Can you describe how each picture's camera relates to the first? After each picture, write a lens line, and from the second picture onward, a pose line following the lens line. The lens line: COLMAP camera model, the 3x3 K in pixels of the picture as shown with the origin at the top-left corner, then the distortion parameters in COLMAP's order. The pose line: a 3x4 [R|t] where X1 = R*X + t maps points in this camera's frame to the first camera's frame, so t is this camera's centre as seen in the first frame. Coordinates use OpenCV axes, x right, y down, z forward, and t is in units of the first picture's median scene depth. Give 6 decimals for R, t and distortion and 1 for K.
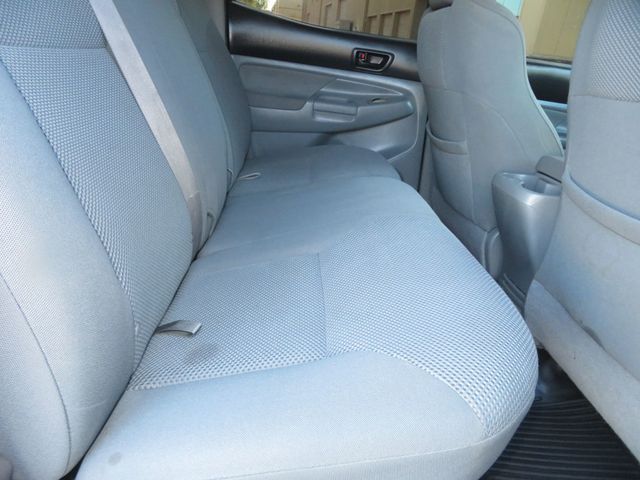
lens RADIAL K [[464.2, 0, 318.0], [0, 464.2, 243.5], [0, 0, 1]] dist [-0.008939, 0.009666]
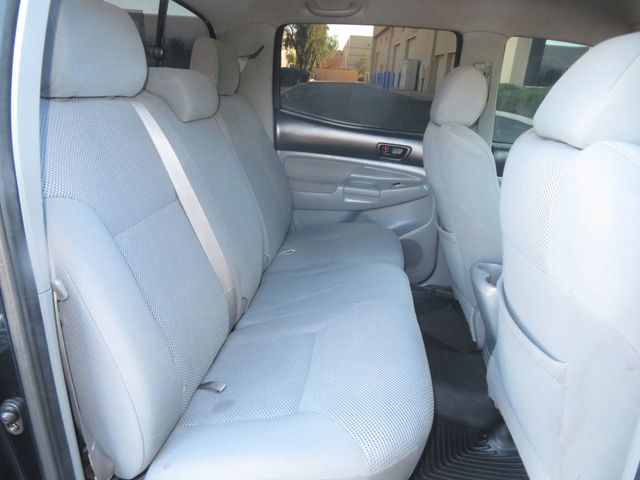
lens RADIAL K [[464.2, 0, 316.4], [0, 464.2, 240.3], [0, 0, 1]] dist [-0.008939, 0.009666]
pose [[0.988815, 0.011352, -0.148716, 0.101714], [-0.022451, 0.997067, -0.073170, -0.075258], [0.147449, 0.075690, 0.986169, -0.194895]]
